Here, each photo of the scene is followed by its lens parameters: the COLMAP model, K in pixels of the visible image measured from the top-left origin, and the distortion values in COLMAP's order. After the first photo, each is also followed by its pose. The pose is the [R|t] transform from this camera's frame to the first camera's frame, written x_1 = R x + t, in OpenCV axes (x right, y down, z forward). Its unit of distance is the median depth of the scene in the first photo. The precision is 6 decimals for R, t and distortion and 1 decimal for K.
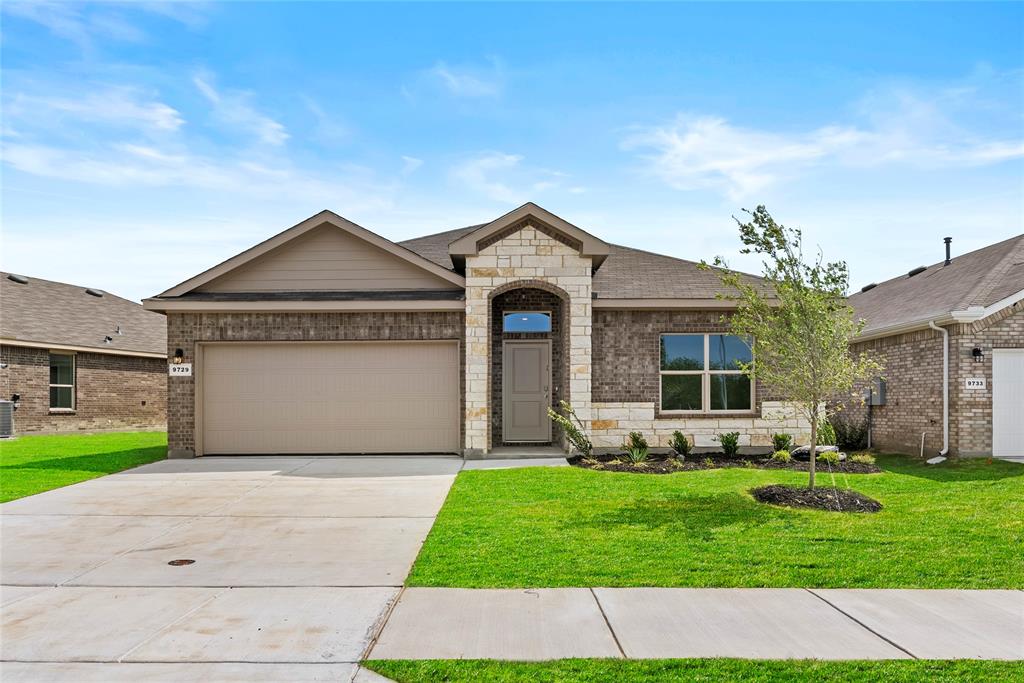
lens RADIAL K [[686.3, 0, 536.0], [0, 686.3, 374.1], [0, 0, 1]] dist [-0.011562, 0.001848]
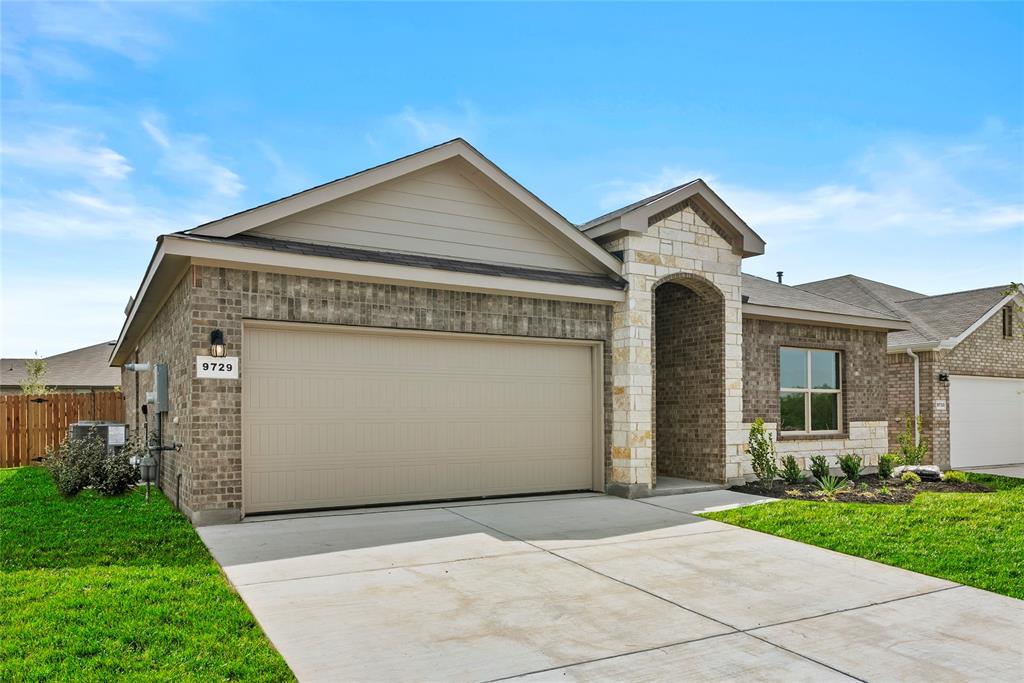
lens RADIAL K [[716.3, 0, 517.2], [0, 716.3, 382.8], [0, 0, 1]] dist [-0.010492, -0.000346]
pose [[0.861195, 0.026278, 0.507595, -0.603631], [-0.026081, 0.999632, -0.007500, 0.004589], [-0.507605, -0.006780, 0.861563, 0.362789]]
